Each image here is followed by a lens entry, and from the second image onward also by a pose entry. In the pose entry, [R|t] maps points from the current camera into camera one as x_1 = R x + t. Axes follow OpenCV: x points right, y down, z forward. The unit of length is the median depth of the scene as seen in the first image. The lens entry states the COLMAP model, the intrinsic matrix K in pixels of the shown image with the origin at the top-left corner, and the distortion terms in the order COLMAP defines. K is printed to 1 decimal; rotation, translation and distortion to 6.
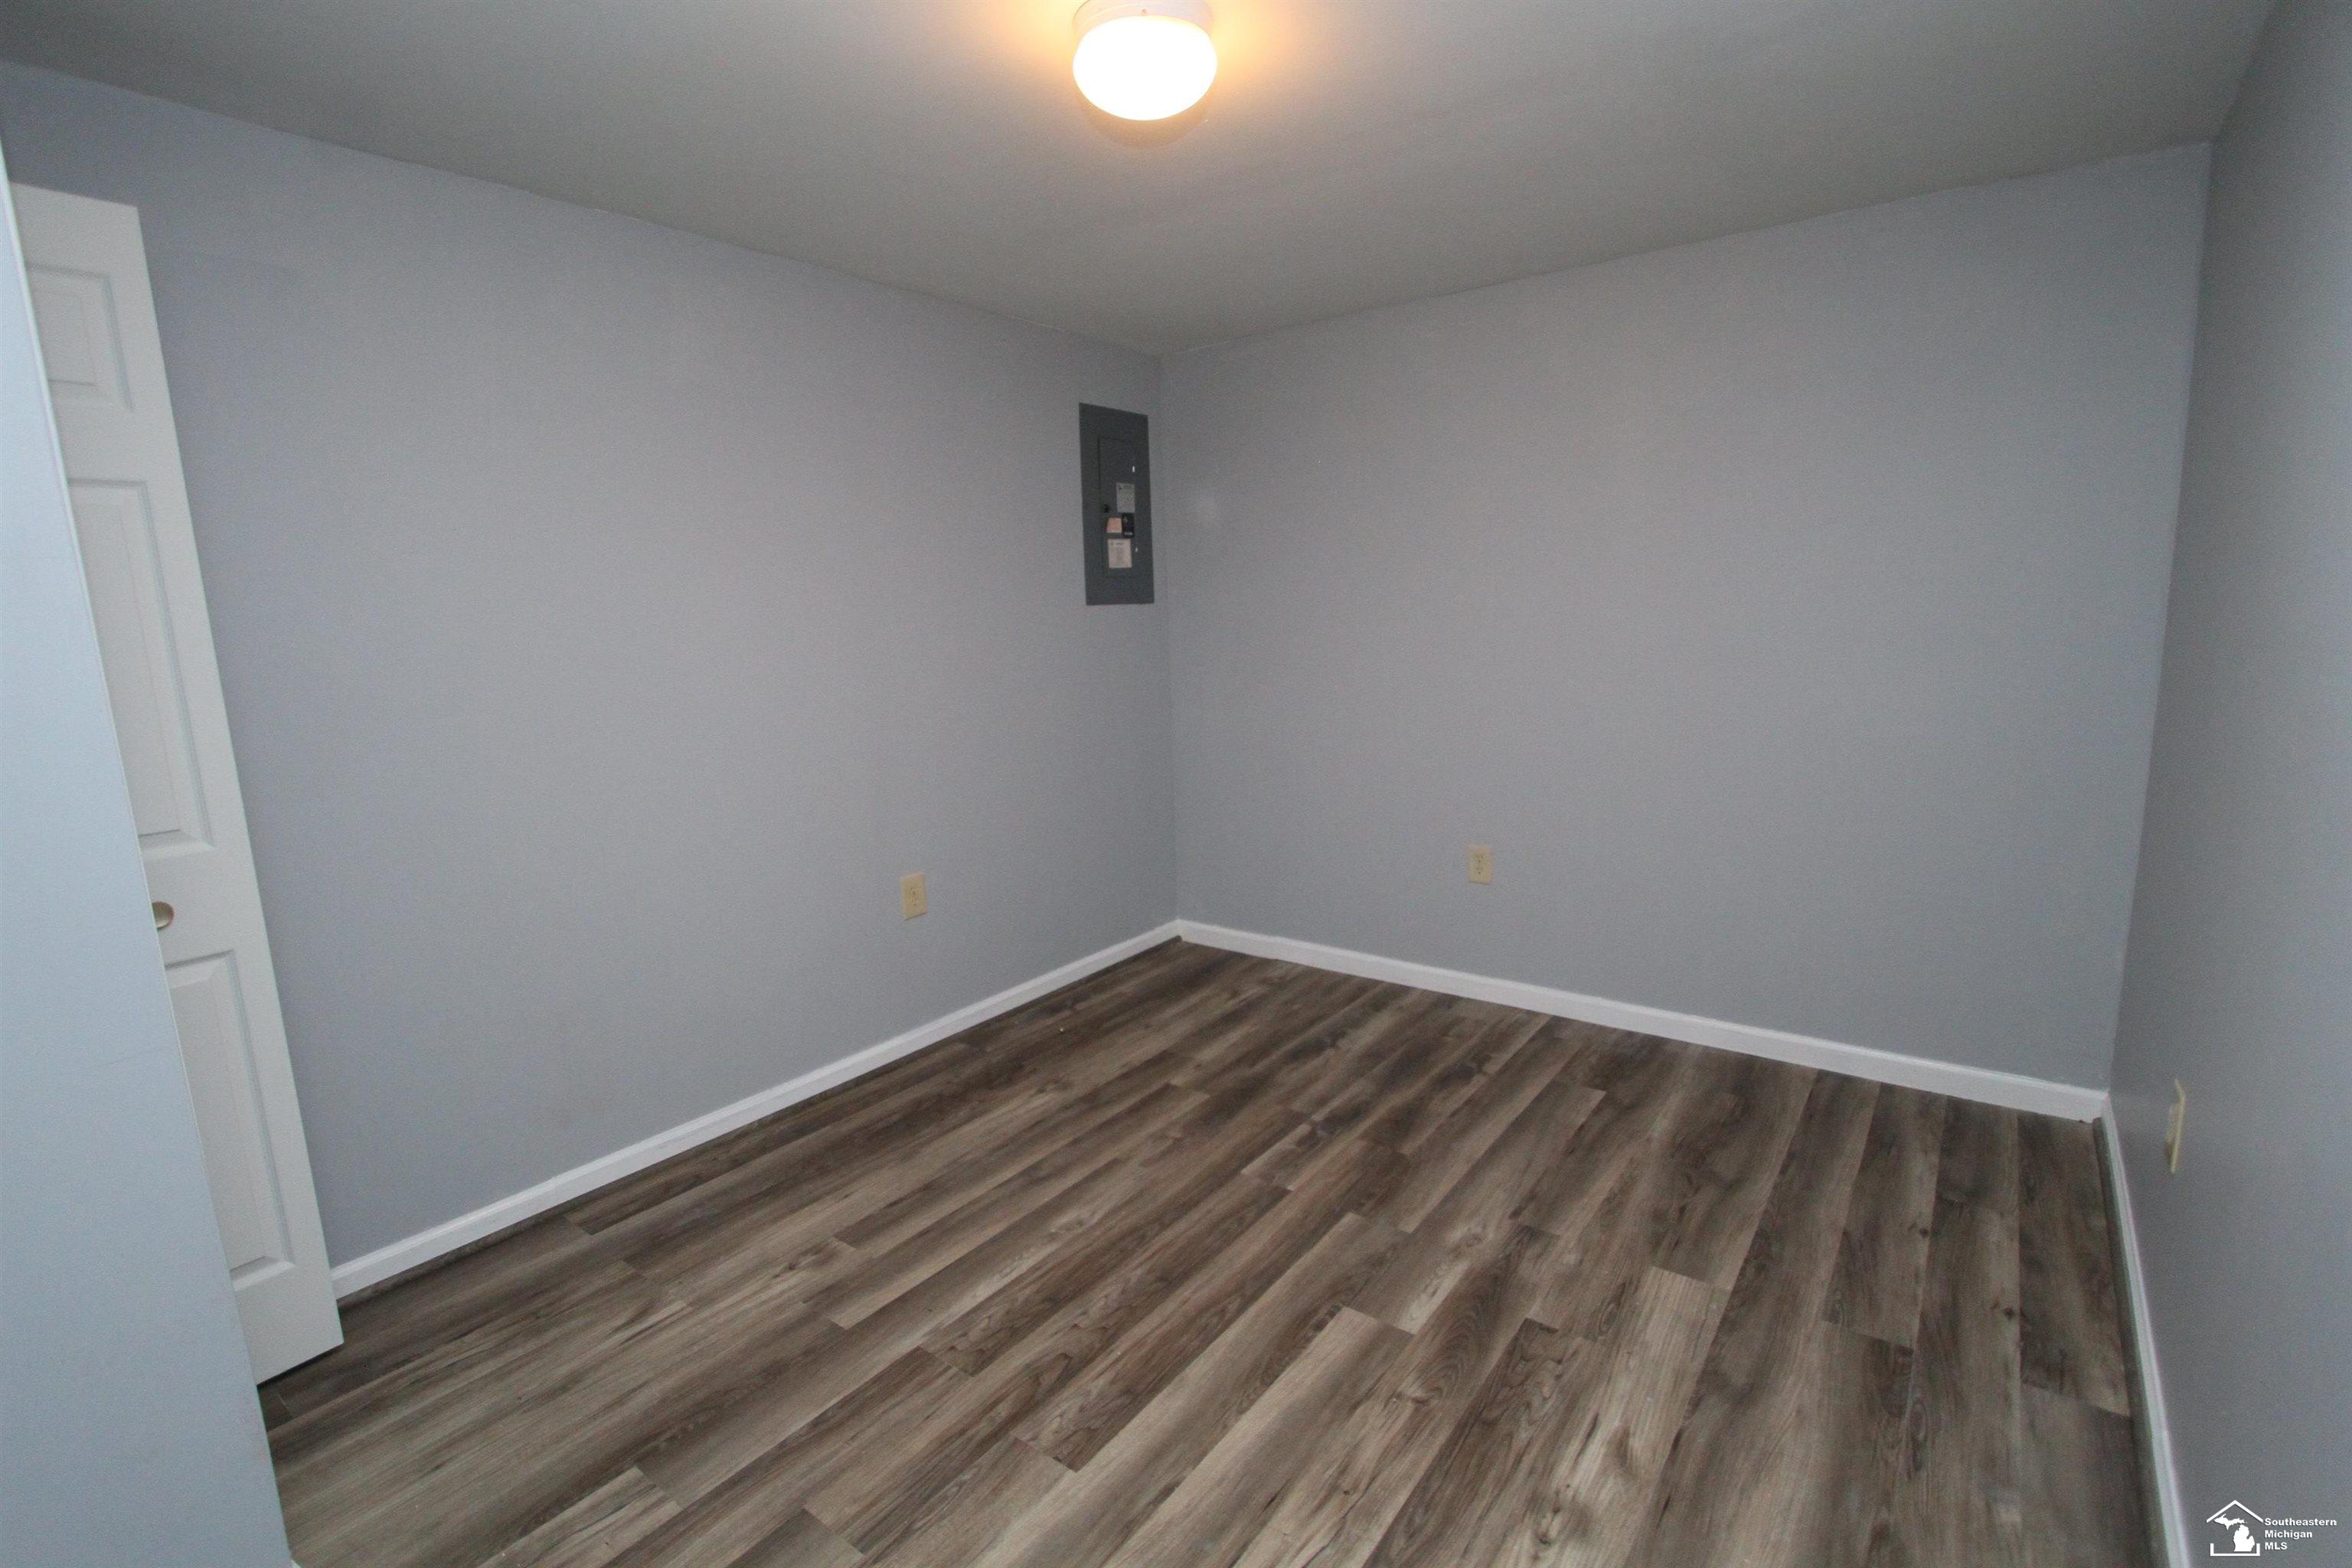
lens RADIAL K [[1097.3, 0, 1162.9], [0, 1097.3, 795.2], [0, 0, 1]] dist [-0.019310, -0.000322]
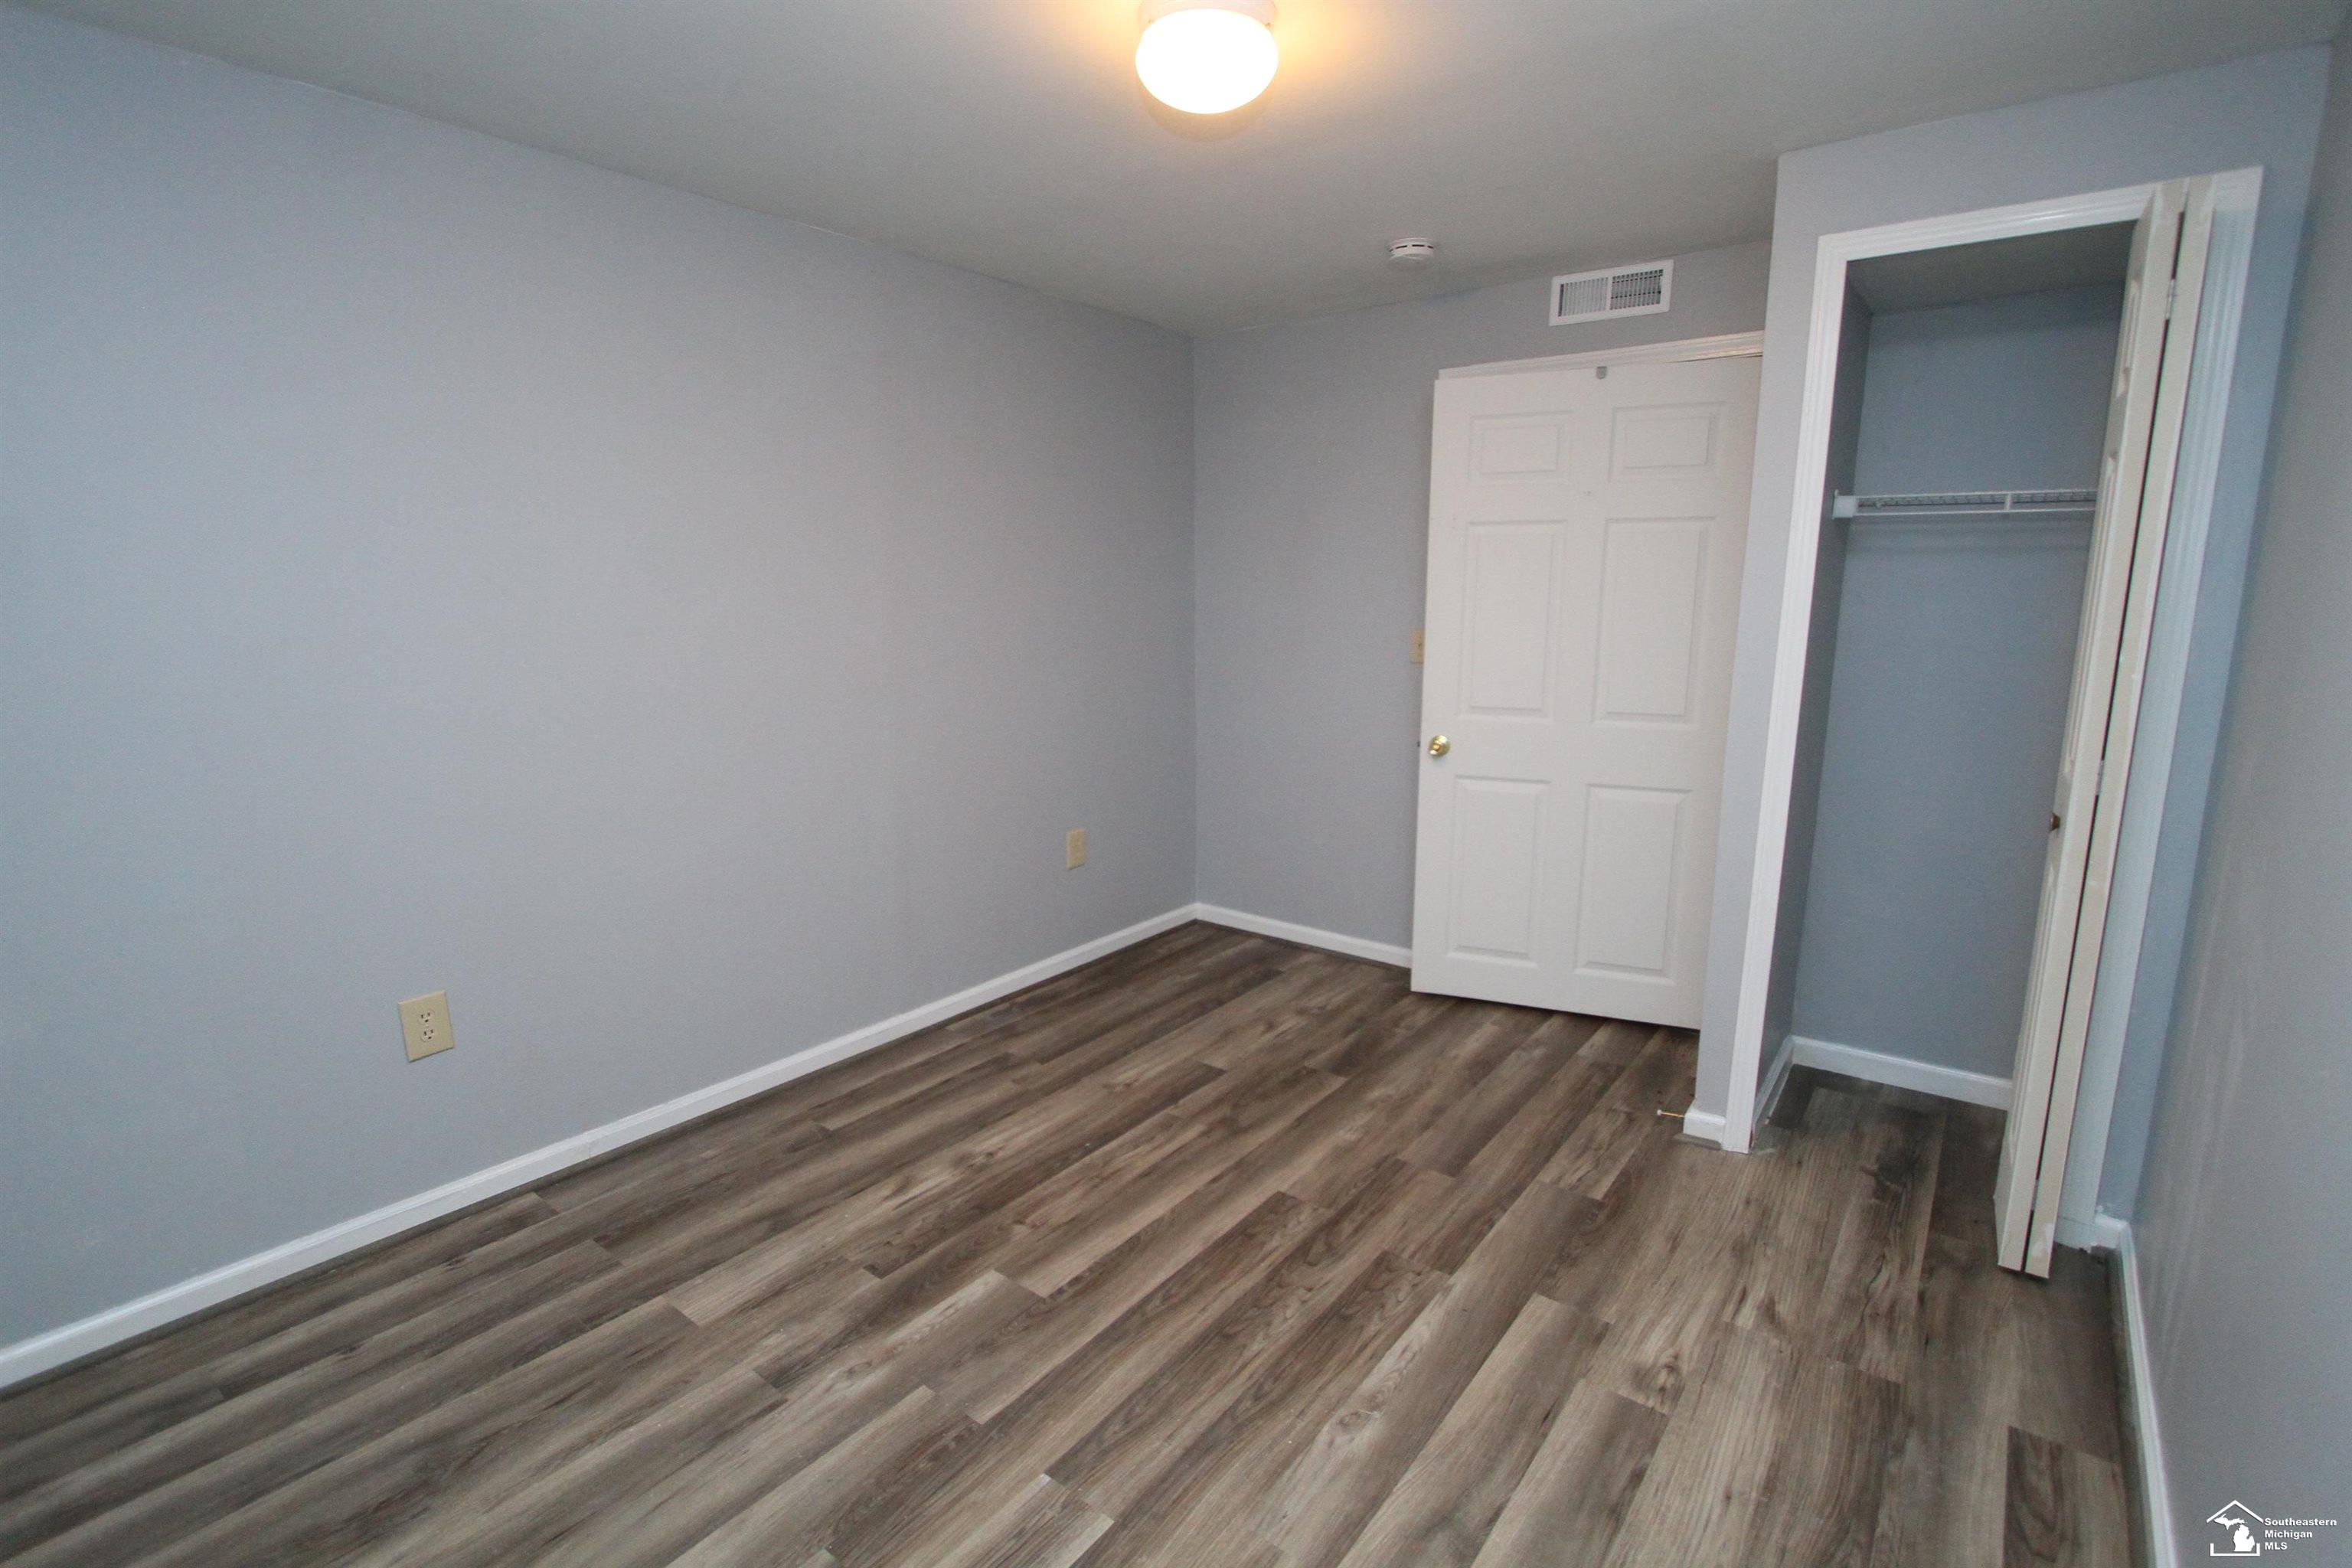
lens RADIAL K [[1097.3, 0, 1162.9], [0, 1097.3, 795.2], [0, 0, 1]] dist [-0.019310, -0.000322]
pose [[-0.999244, 0.032017, 0.022041, 0.020339], [0.037737, 0.935012, 0.352602, -0.318209], [-0.009319, 0.353167, -0.935514, 1.788489]]
